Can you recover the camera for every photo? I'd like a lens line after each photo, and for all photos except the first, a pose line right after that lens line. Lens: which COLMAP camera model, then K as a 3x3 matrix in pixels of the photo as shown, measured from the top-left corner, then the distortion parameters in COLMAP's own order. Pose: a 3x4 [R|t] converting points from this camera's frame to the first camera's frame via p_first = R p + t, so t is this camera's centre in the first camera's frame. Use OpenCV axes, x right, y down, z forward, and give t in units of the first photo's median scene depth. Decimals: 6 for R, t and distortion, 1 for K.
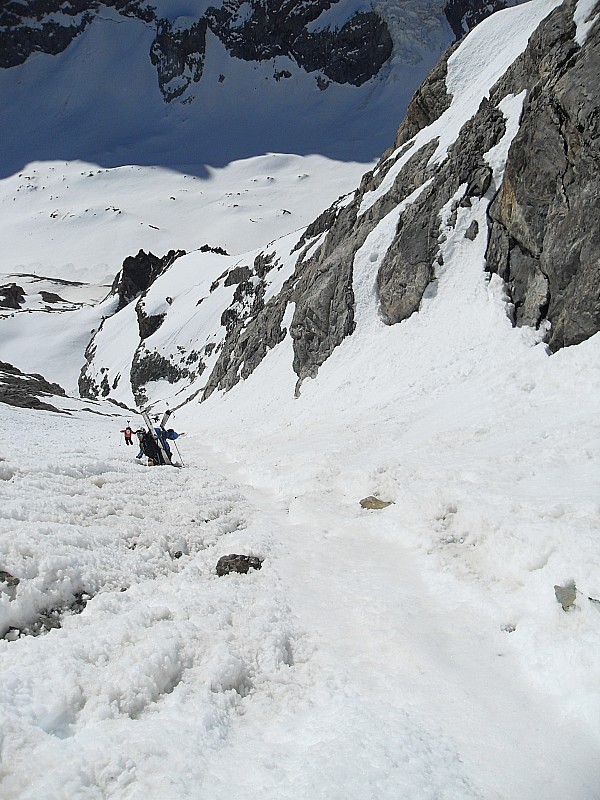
lens RADIAL K [[816.4, 0, 282.1], [0, 816.4, 393.4], [0, 0, 1]] dist [-0.079211, 0.000000]
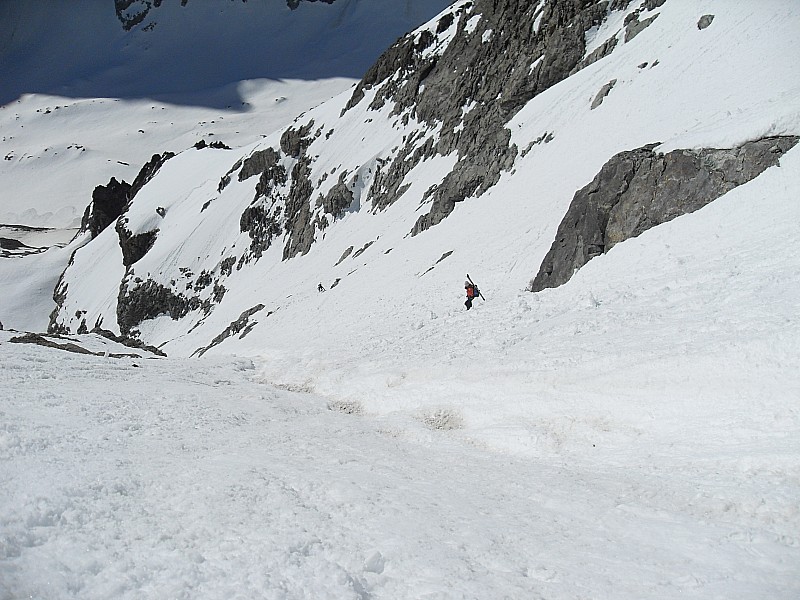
lens RADIAL K [[816.4, 0, 402.0], [0, 816.4, 304.4], [0, 0, 1]] dist [-0.079211, 0.000000]
pose [[0.982280, -0.090992, 0.163851, -0.023790], [0.095349, 0.995264, -0.018911, 0.003352], [-0.161354, 0.034199, 0.986304, 0.107160]]
